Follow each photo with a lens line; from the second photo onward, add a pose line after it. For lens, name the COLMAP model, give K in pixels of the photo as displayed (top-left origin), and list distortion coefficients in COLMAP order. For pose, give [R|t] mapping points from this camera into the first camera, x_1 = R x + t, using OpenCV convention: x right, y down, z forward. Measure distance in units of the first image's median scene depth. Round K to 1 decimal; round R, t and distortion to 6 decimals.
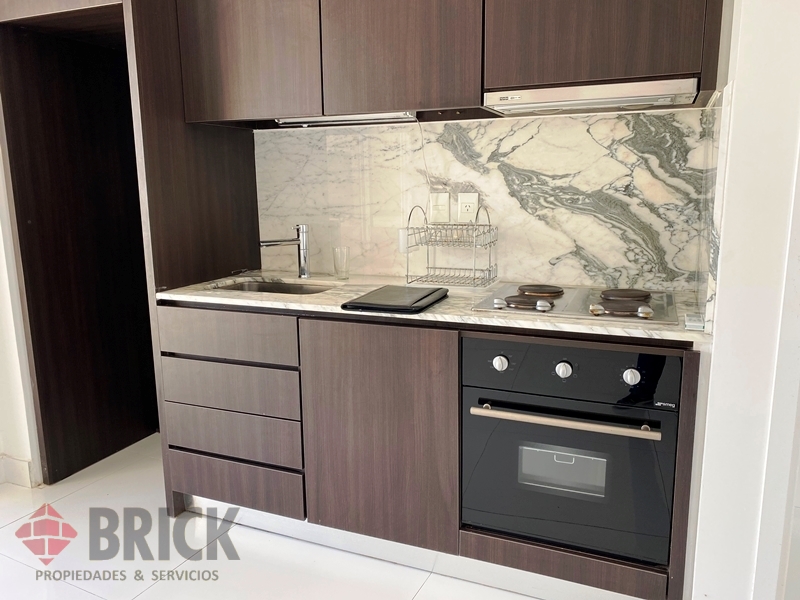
lens RADIAL K [[614.3, 0, 403.9], [0, 614.3, 288.5], [0, 0, 1]] dist [0.073821, -0.089210]
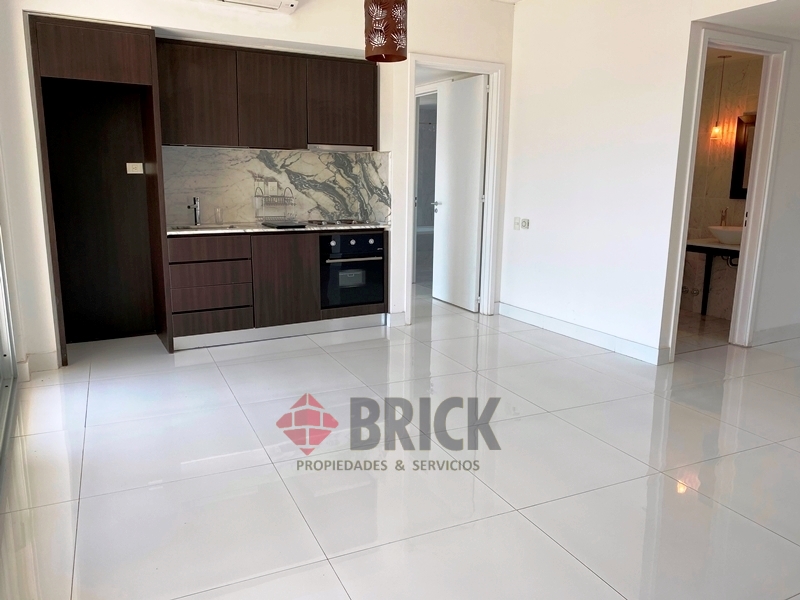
lens RADIAL K [[614.3, 0, 403.9], [0, 614.3, 288.5], [0, 0, 1]] dist [0.073821, -0.089210]
pose [[0.607510, -0.124116, 0.784555, -1.469380], [0.118384, 0.990833, 0.065080, 0.143109], [-0.785441, 0.053342, 0.616634, -0.759430]]
